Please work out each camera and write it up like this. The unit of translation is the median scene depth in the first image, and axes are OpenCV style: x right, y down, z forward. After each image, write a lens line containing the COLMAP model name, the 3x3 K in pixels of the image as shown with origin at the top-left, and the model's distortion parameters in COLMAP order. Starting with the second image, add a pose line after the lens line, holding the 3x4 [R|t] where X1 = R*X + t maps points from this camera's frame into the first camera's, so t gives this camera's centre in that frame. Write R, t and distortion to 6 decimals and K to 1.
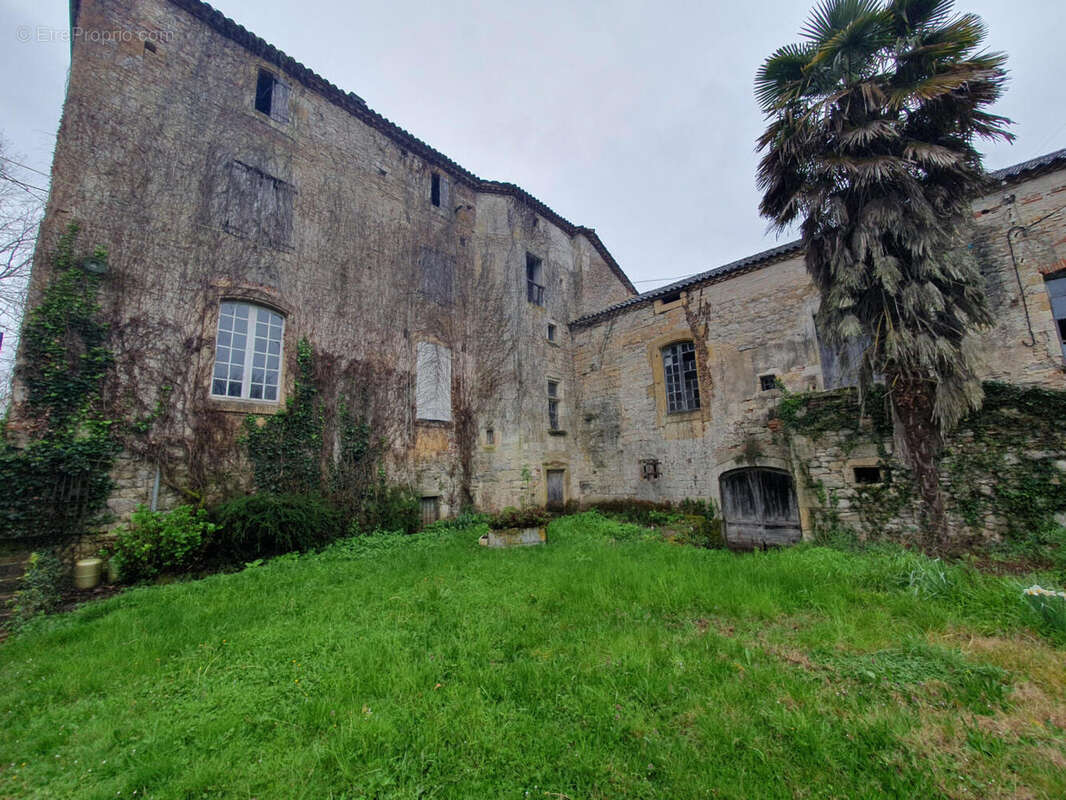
lens RADIAL K [[419.3, 0, 532.3], [0, 419.3, 397.8], [0, 0, 1]] dist [0.000448, -0.000082]
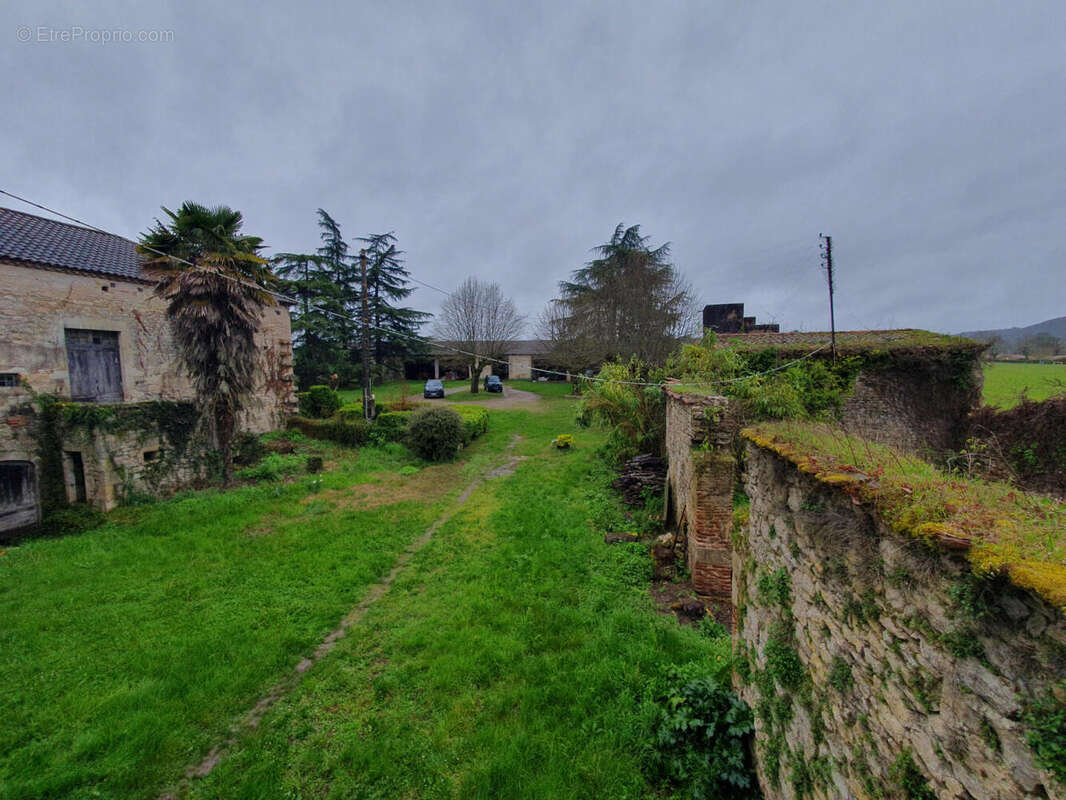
lens RADIAL K [[419.3, 0, 532.7], [0, 419.3, 398.9], [0, 0, 1]] dist [0.000448, -0.000082]
pose [[-0.409107, -0.037114, 0.911731, -1.208872], [-0.139096, 0.990032, -0.022113, -0.194039], [-0.901822, -0.135865, -0.410192, 0.324197]]
